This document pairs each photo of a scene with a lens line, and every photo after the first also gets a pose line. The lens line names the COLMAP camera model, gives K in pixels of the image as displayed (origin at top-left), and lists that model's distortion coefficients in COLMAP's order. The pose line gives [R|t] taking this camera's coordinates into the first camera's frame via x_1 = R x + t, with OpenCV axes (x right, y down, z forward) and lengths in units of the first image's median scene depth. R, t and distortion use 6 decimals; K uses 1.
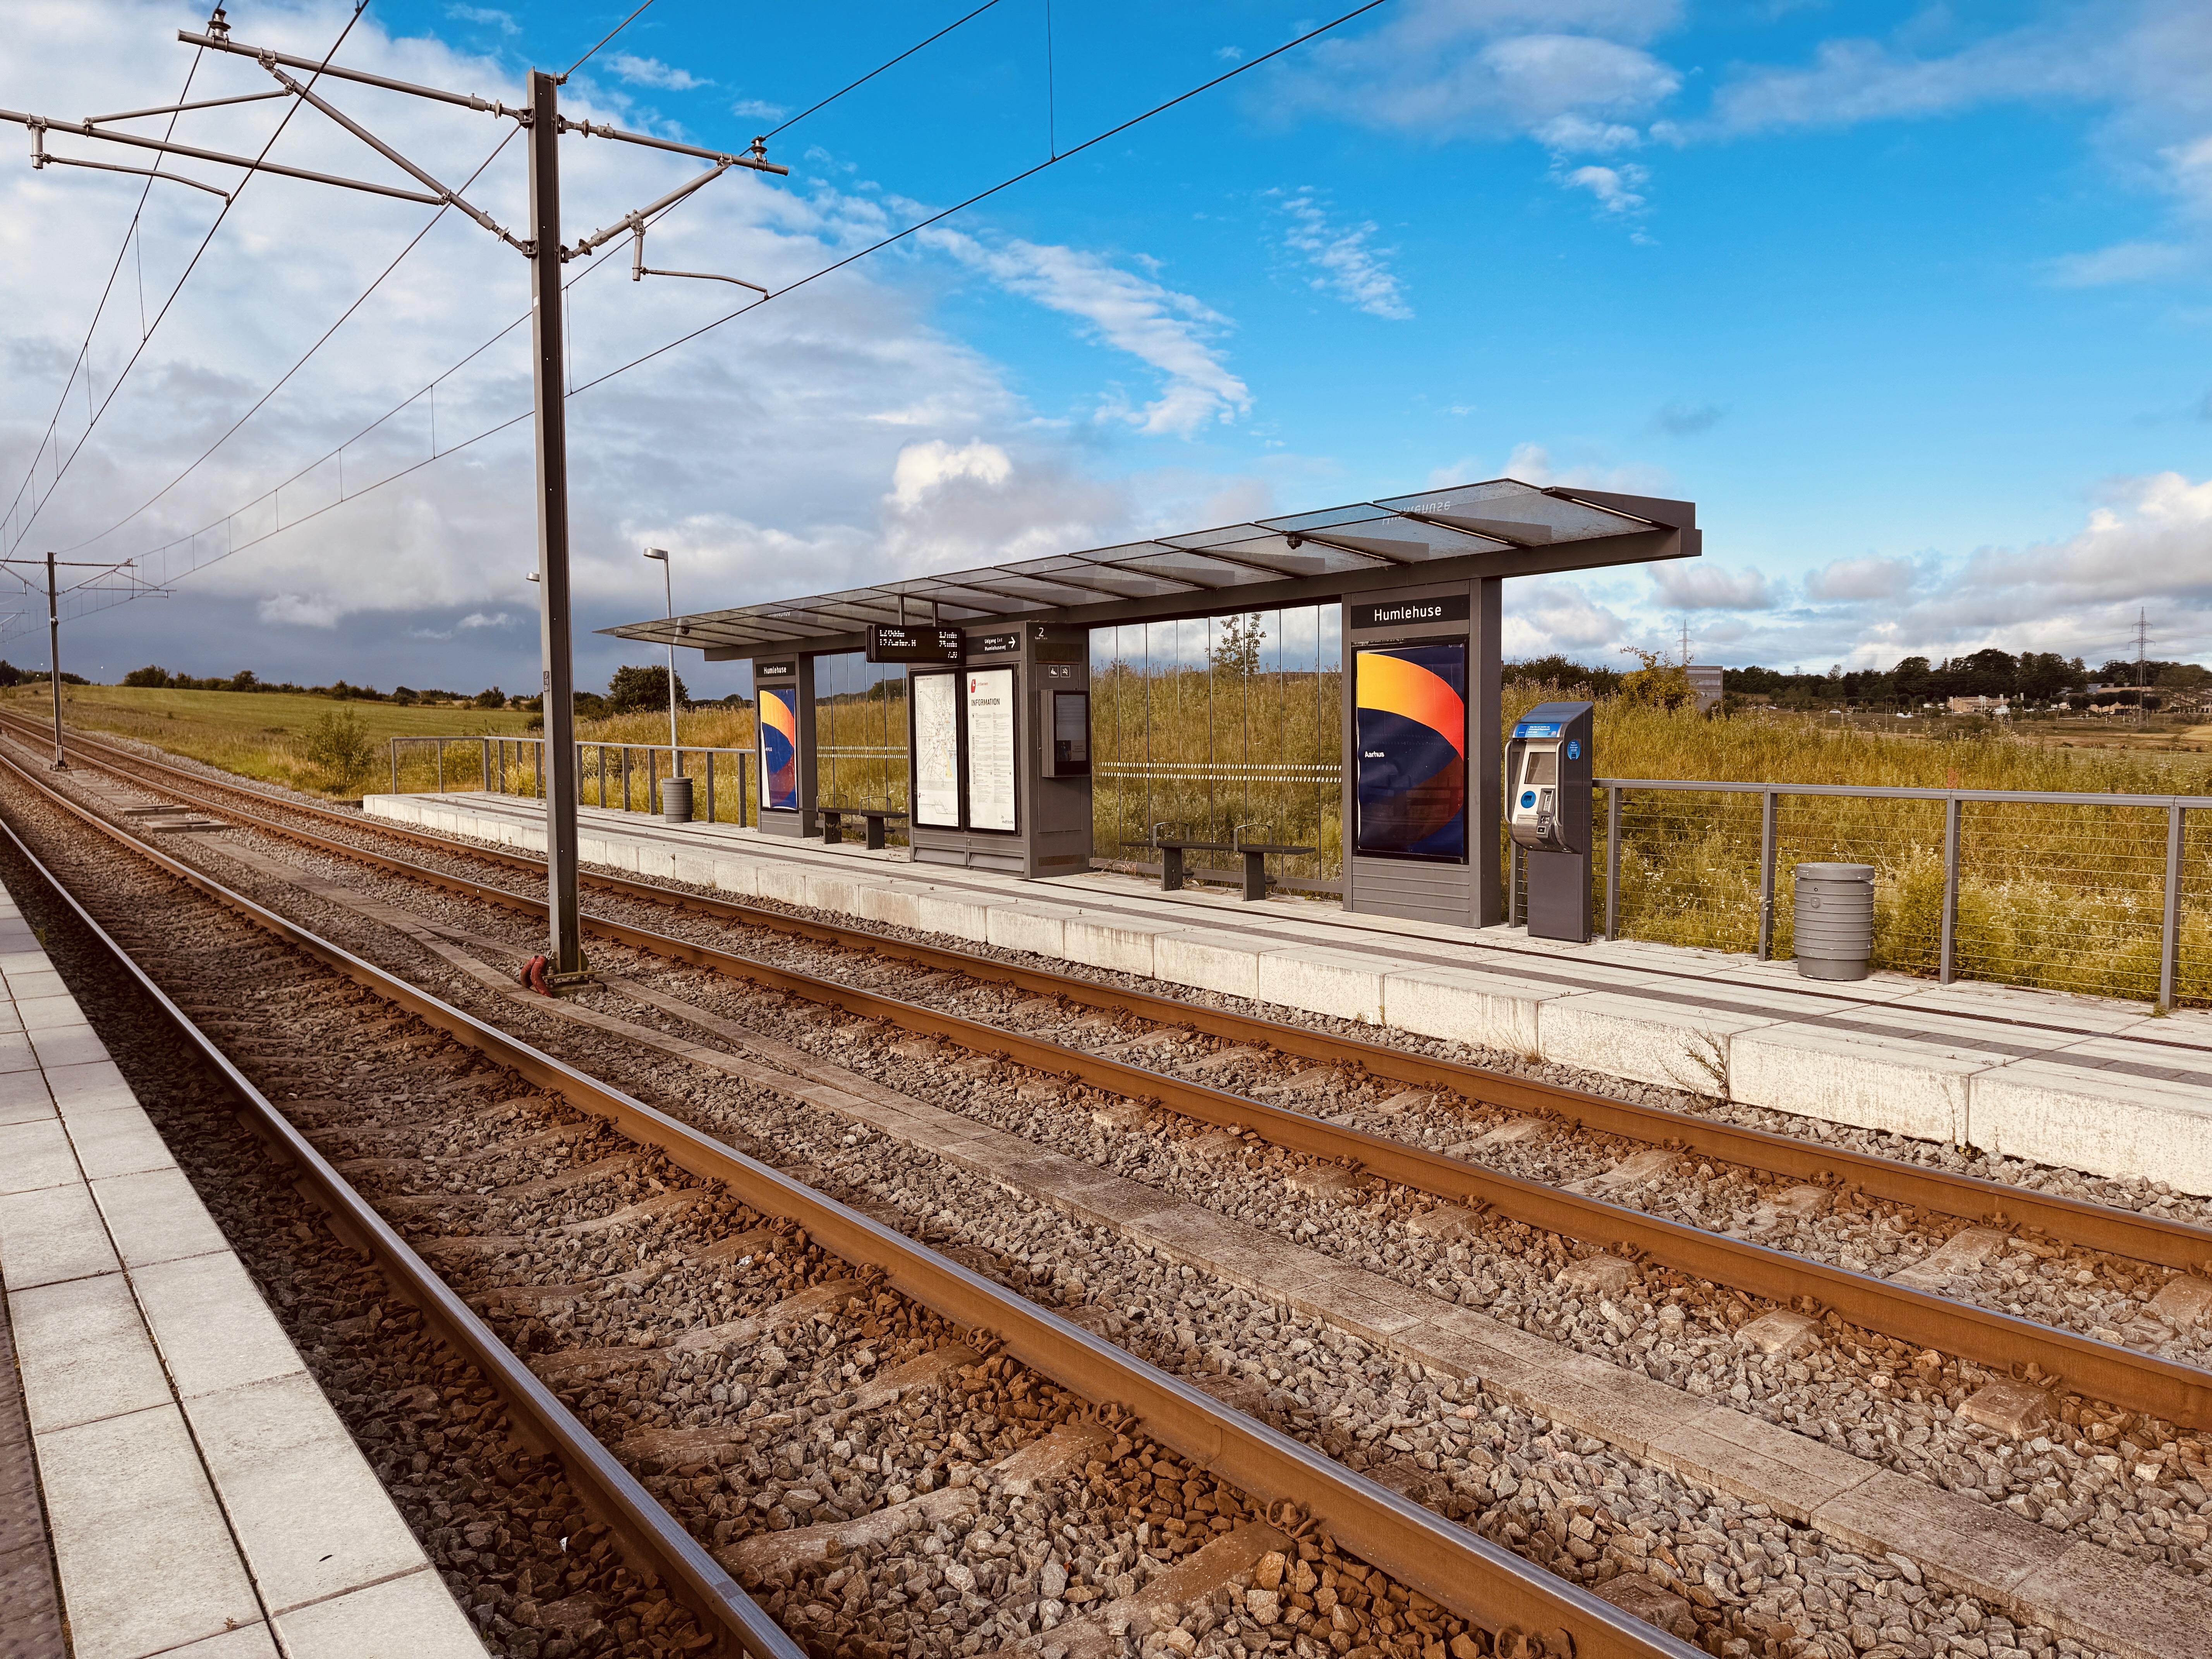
lens RADIAL K [[1582.9, 0, 1115.2], [0, 1582.9, 863.7], [0, 0, 1]] dist [0.089668, -0.129694]
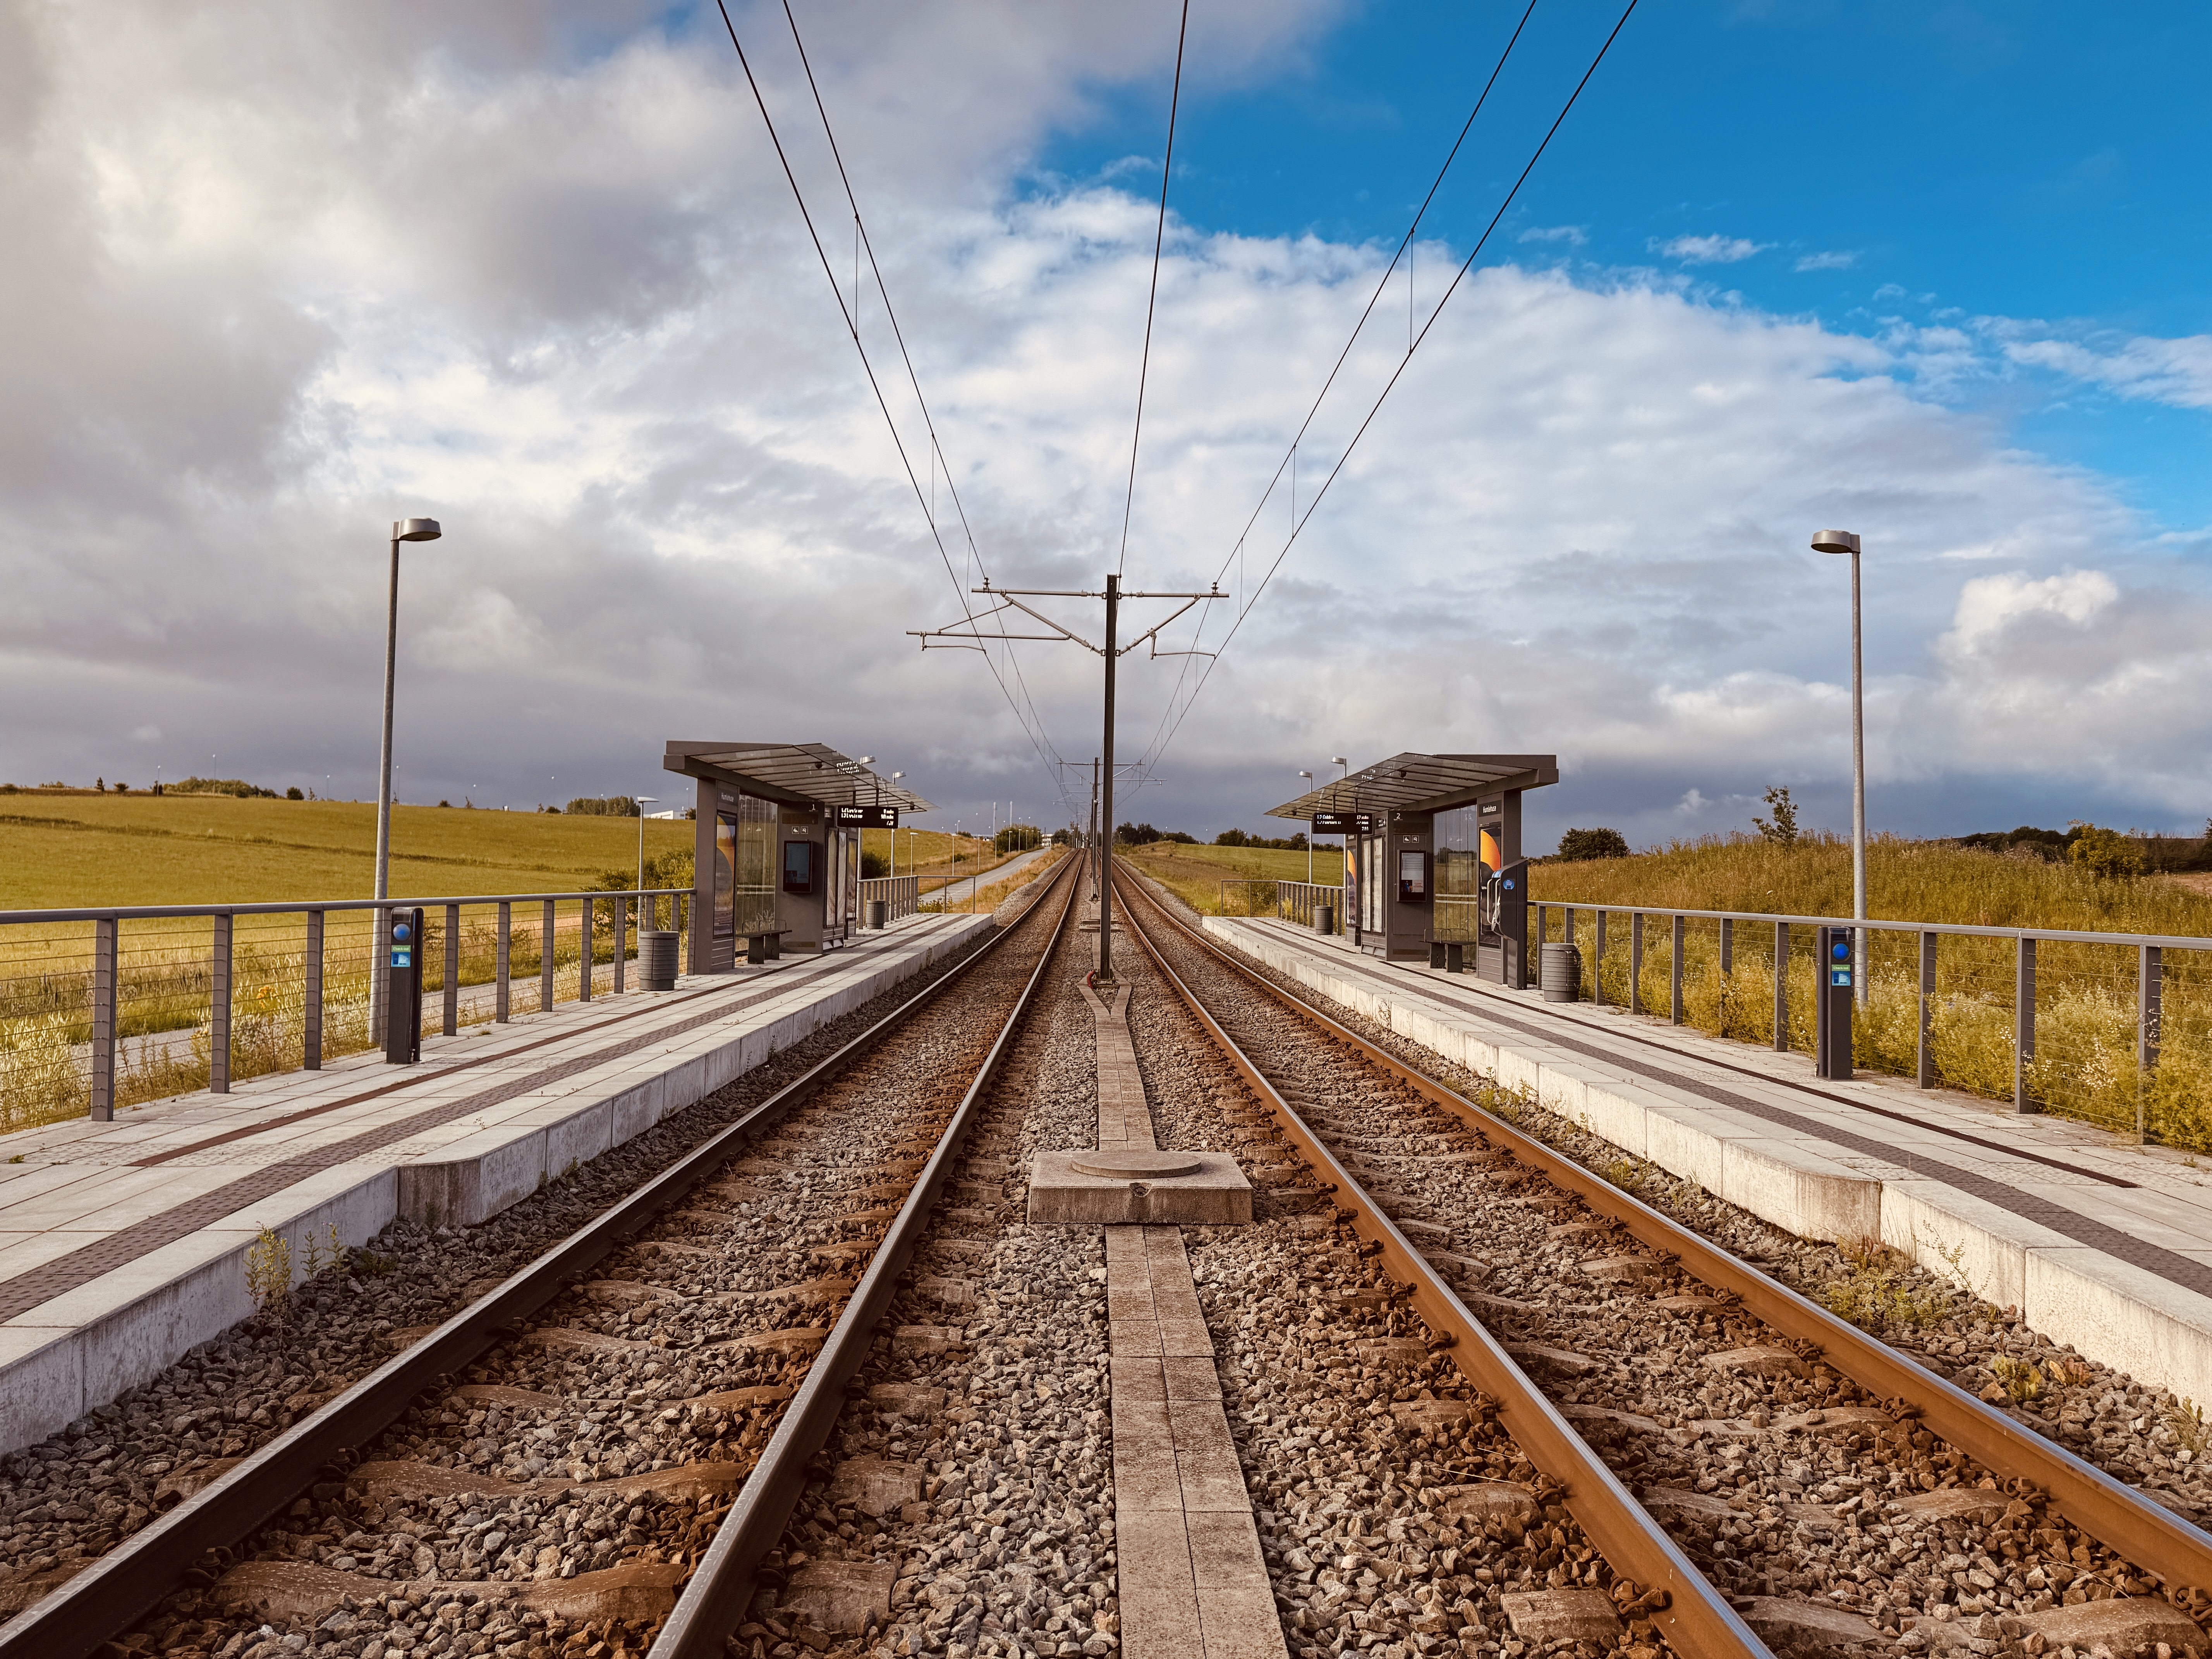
lens RADIAL K [[1604.1, 0, 1046.5], [0, 1604.1, 948.1], [0, 0, 1]] dist [0.005602, 0.001387]
pose [[0.779955, 0.046973, -0.624070, 0.205819], [-0.076432, 0.996864, -0.020490, 0.016138], [0.621151, 0.063680, 0.781099, -0.157460]]
